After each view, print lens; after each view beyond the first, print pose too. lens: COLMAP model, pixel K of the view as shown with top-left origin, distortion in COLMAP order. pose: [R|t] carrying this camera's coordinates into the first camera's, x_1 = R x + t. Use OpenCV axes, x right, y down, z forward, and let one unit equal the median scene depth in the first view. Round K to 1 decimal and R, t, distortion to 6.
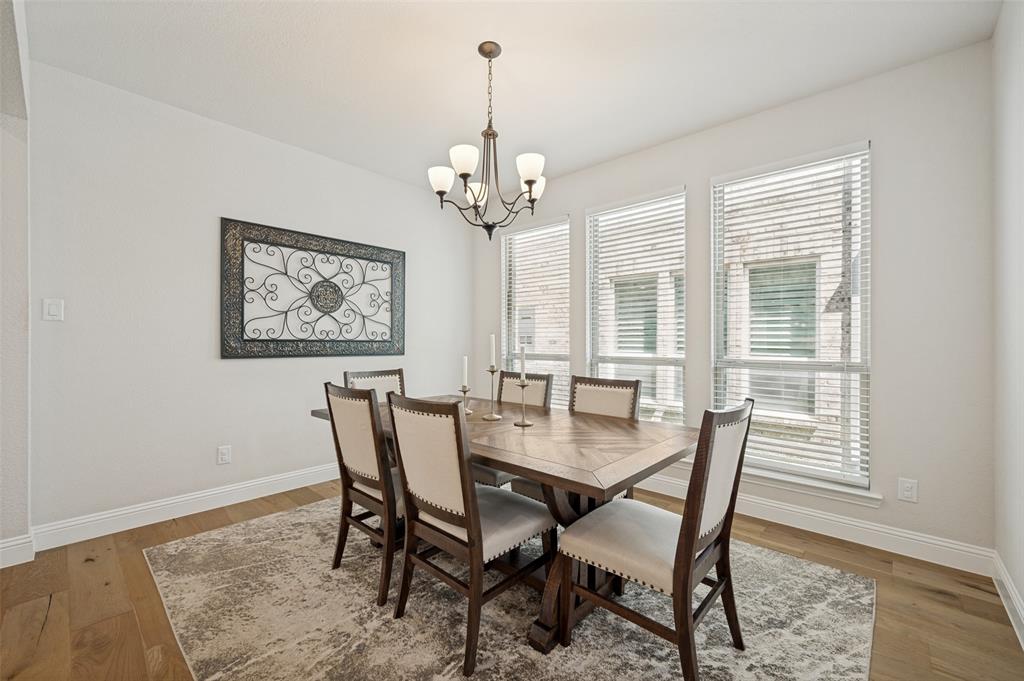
lens RADIAL K [[411.2, 0, 501.4], [0, 411.2, 343.9], [0, 0, 1]] dist [0.001009, -0.000055]
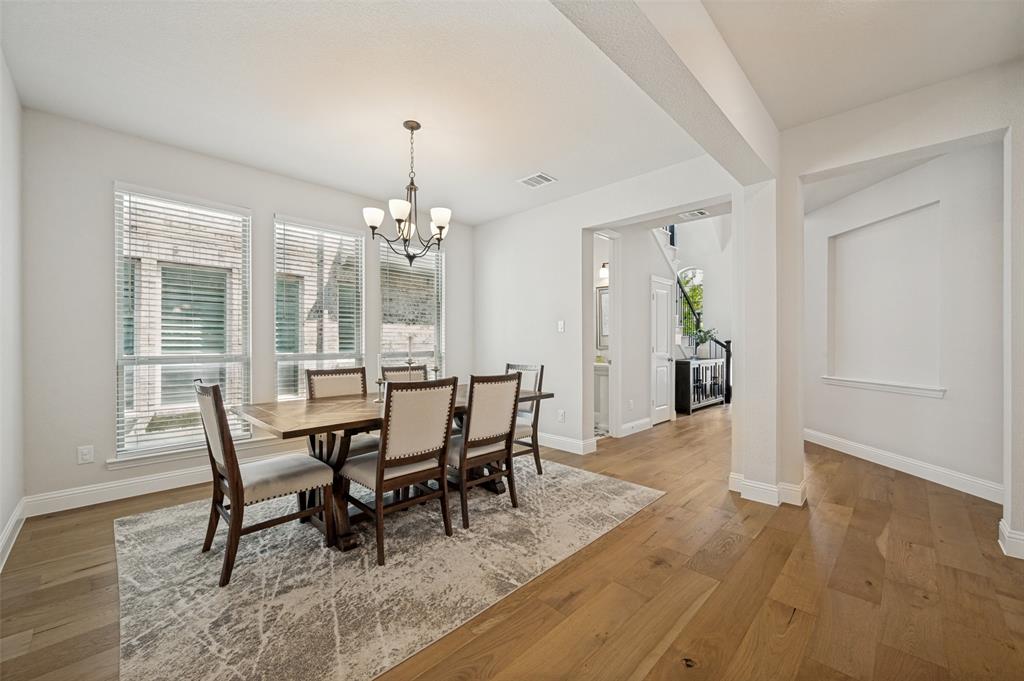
lens RADIAL K [[411.2, 0, 509.1], [0, 411.2, 342.7], [0, 0, 1]] dist [0.001009, -0.000055]
pose [[0.028557, -0.001853, 0.999590, -1.169731], [-0.003498, 0.999992, 0.001954, -0.005927], [-0.999586, -0.003553, 0.028551, 0.543932]]
